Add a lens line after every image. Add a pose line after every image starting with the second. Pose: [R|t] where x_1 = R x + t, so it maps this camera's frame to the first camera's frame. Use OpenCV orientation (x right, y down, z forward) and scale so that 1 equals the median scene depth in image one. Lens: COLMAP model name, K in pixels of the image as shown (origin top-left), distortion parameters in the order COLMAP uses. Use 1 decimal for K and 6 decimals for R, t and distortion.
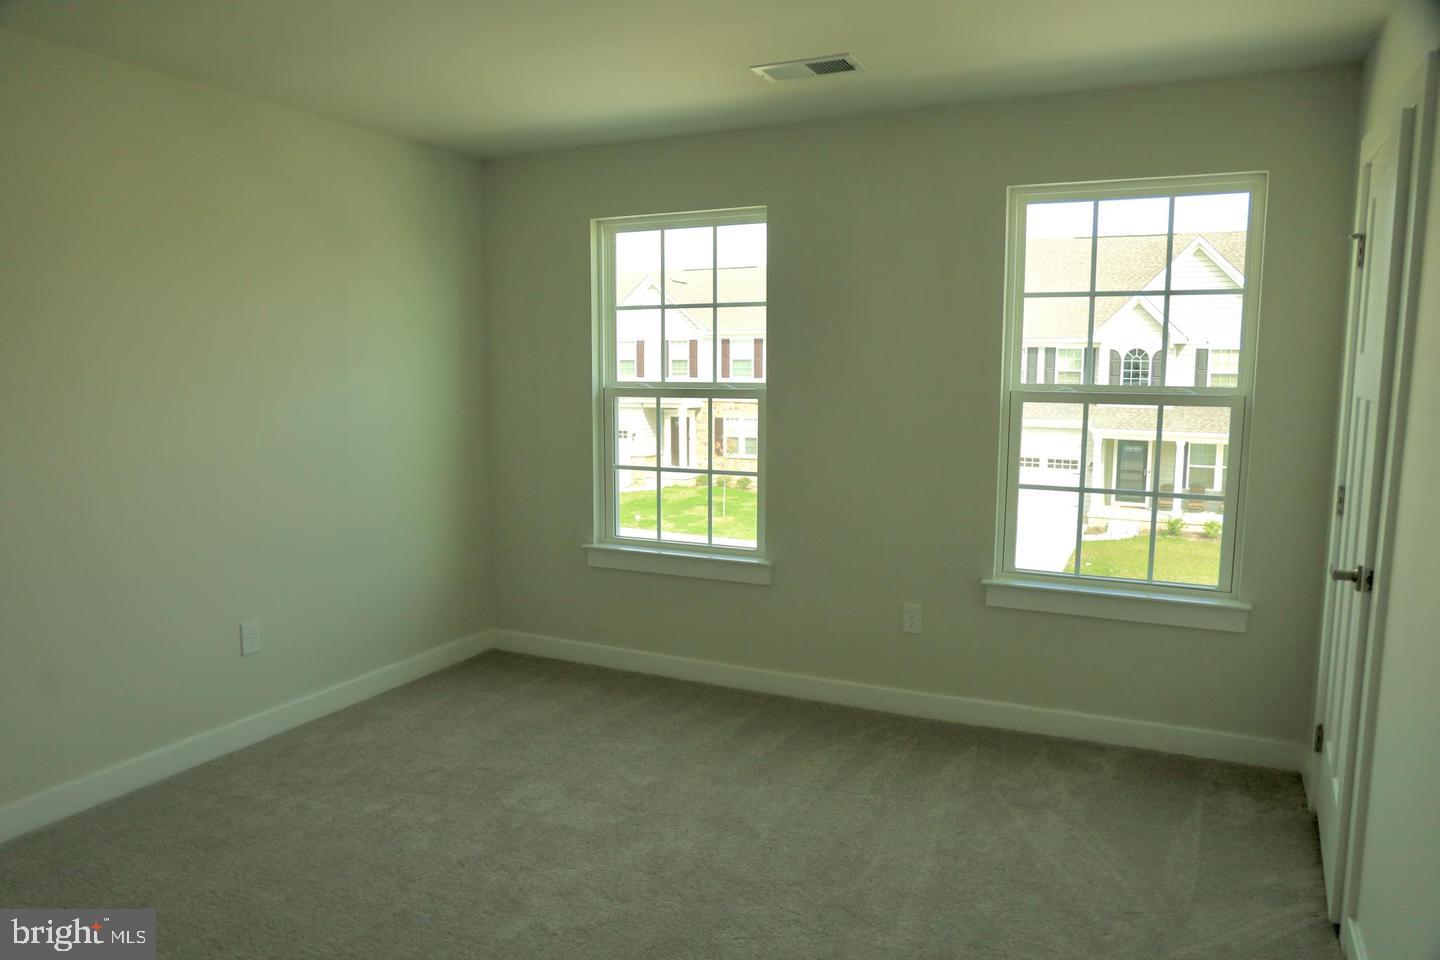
lens RADIAL K [[1006.7, 0, 669.5], [0, 1006.7, 485.7], [0, 0, 1]] dist [-0.048683, 0.004074]
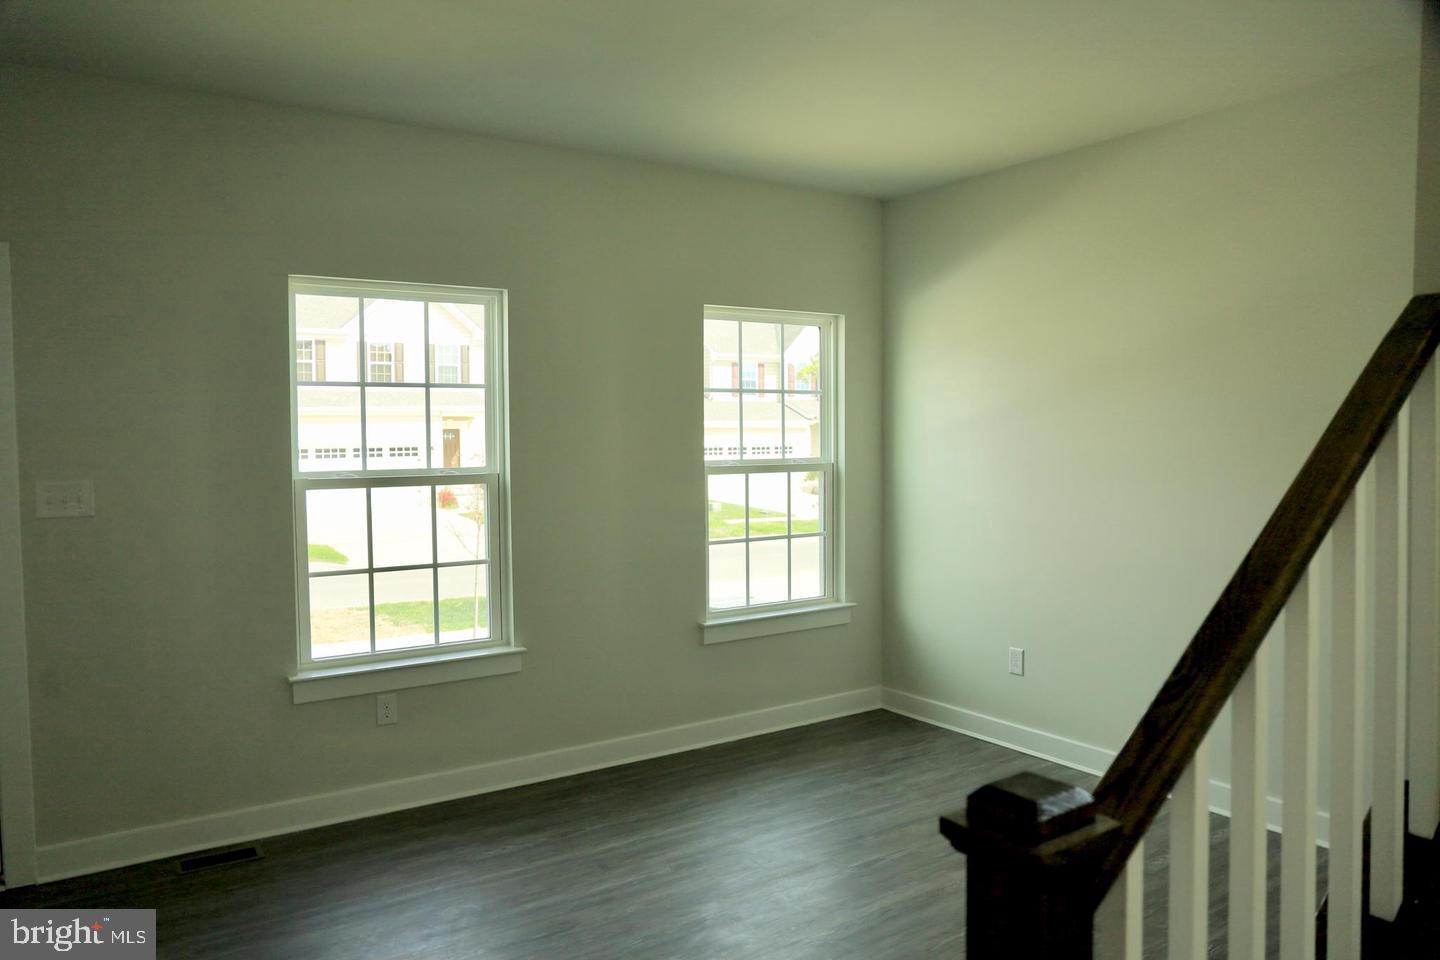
lens RADIAL K [[1006.7, 0, 715.8], [0, 1006.7, 479.5], [0, 0, 1]] dist [-0.048683, 0.004074]
pose [[0.490804, -0.035501, 0.870547, -0.594094], [0.120073, 0.992392, -0.027226, -0.033636], [-0.862957, 0.117891, 0.491332, 0.303887]]
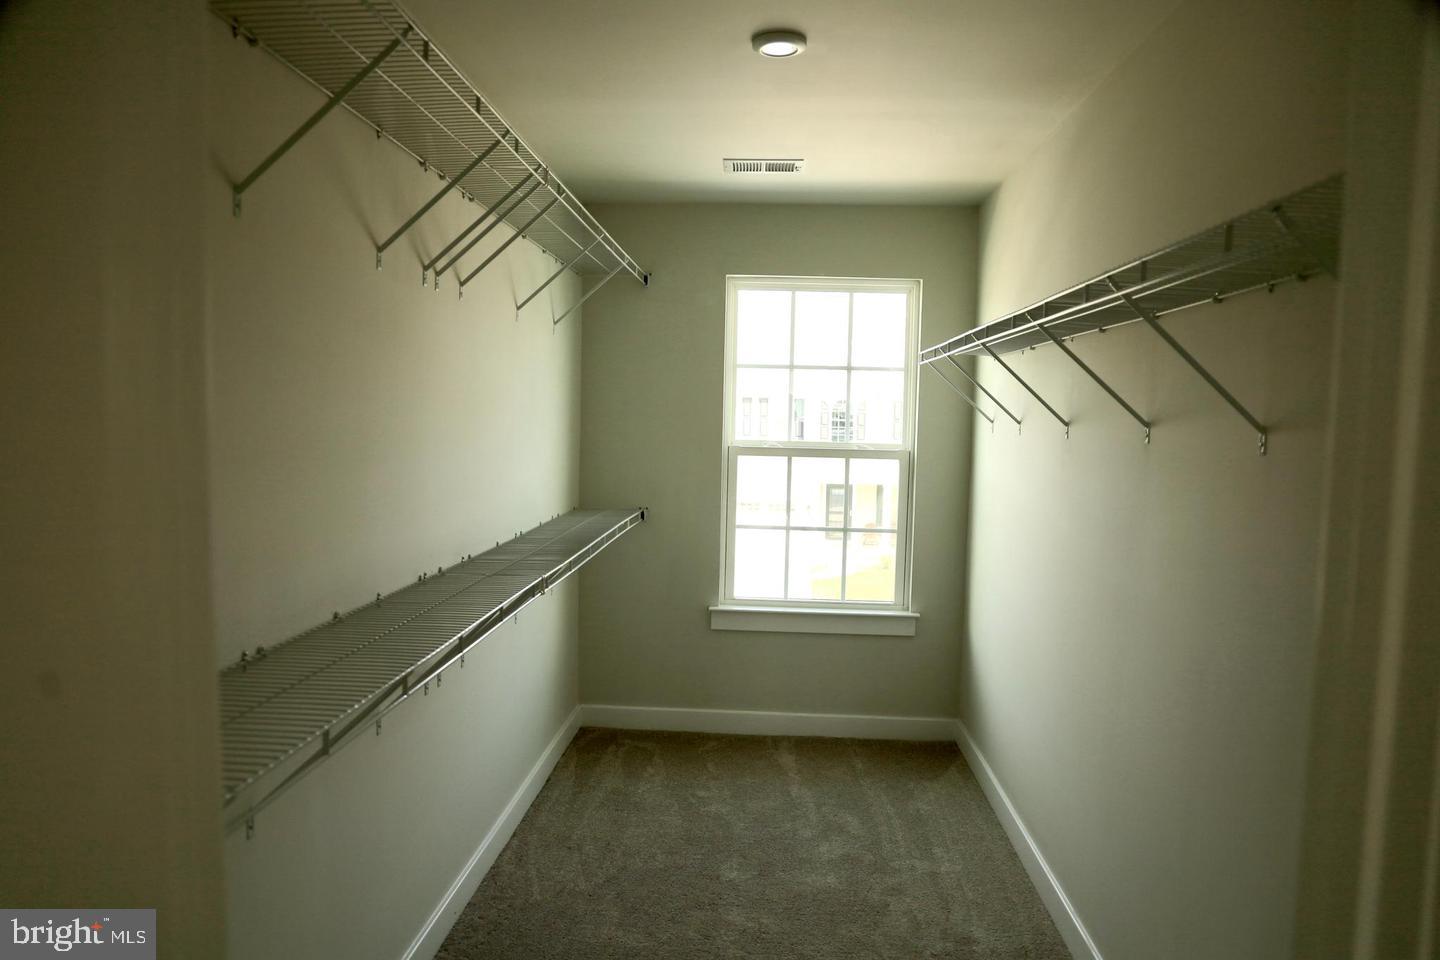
lens RADIAL K [[886.8, 0, 717.2], [0, 886.8, 490.3], [0, 0, 1]] dist [-0.049665, 0.000986]
pose [[0.913882, -0.009789, 0.405862, -0.420892], [0.026256, 0.999041, -0.035026, -0.023938], [-0.405130, 0.042666, 0.913263, 0.213700]]
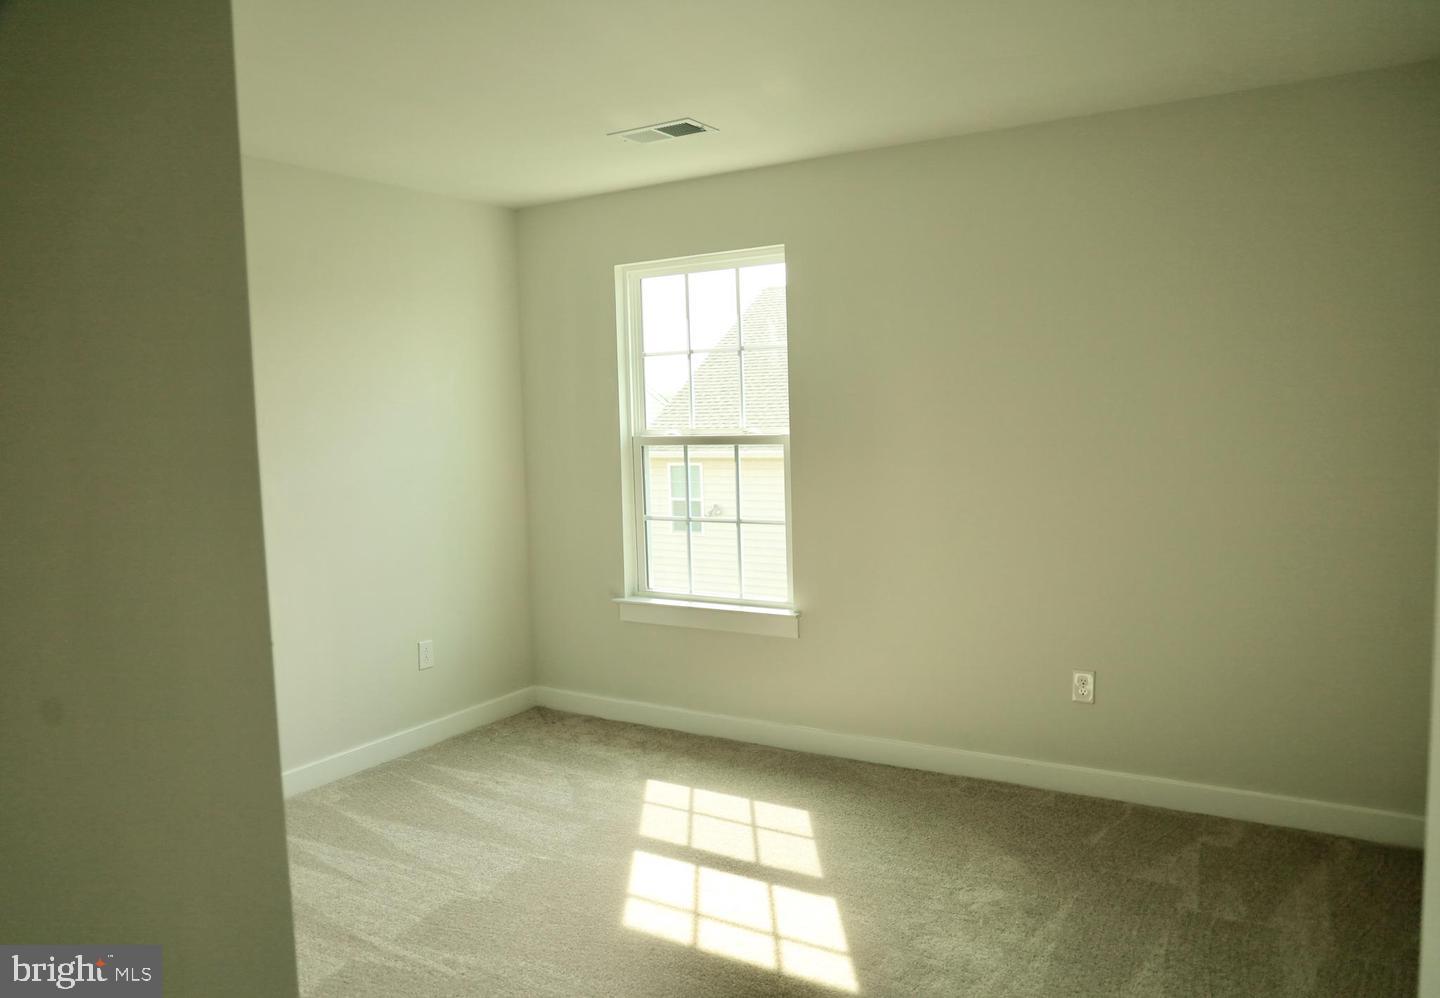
lens RADIAL K [[1100.2, 0, 689.7], [0, 1100.2, 523.9], [0, 0, 1]] dist [-0.022858, 0.001583]
pose [[0.993724, -0.016874, -0.110576, 0.104483], [0.015078, 0.999741, -0.017060, 0.005671], [0.110835, 0.015285, 0.993721, -0.051487]]
